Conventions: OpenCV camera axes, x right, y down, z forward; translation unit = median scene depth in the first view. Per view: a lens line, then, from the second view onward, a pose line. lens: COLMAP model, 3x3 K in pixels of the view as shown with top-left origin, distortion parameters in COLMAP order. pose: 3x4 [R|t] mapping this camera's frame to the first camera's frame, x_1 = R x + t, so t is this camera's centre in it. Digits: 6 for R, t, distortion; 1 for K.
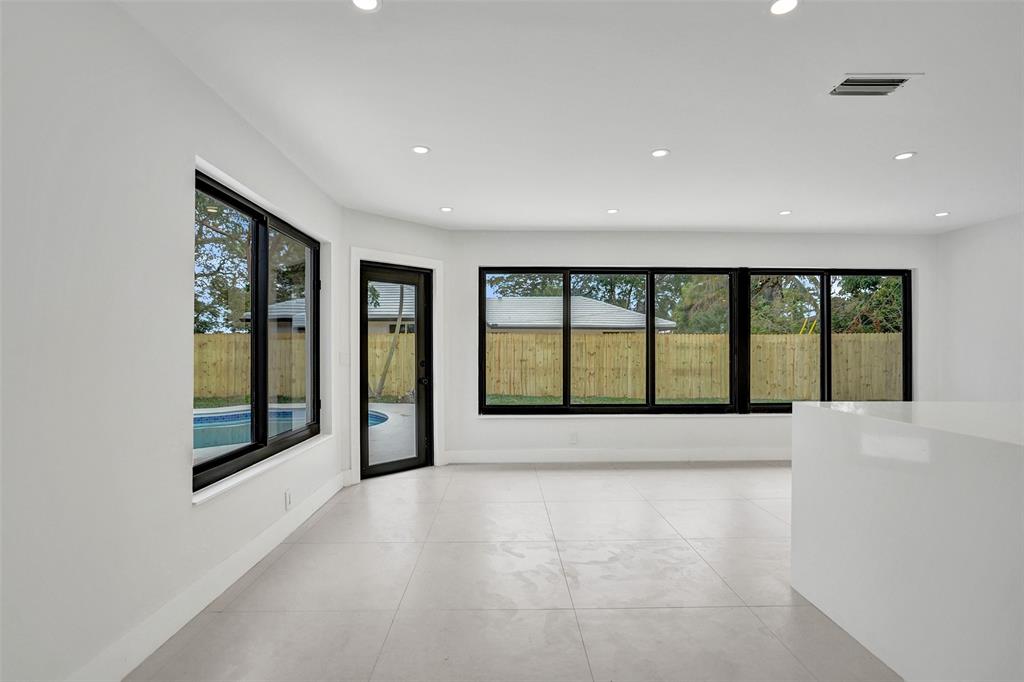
lens RADIAL K [[507.4, 0, 507.2], [0, 507.4, 351.4], [0, 0, 1]] dist [-0.013503, 0.009317]
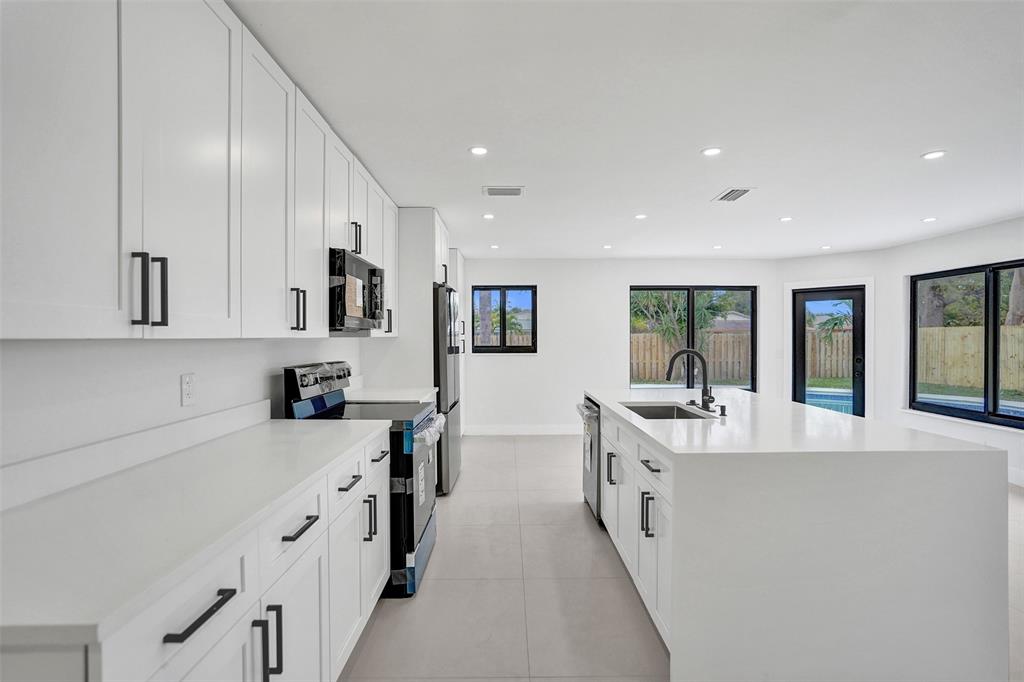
lens RADIAL K [[507.4, 0, 517.2], [0, 507.4, 338.4], [0, 0, 1]] dist [-0.013503, 0.009317]
pose [[-0.008088, 0.010168, -0.999916, 0.474278], [-0.005961, 0.999930, 0.010217, -0.015781], [0.999950, 0.006043, -0.008027, 0.064675]]
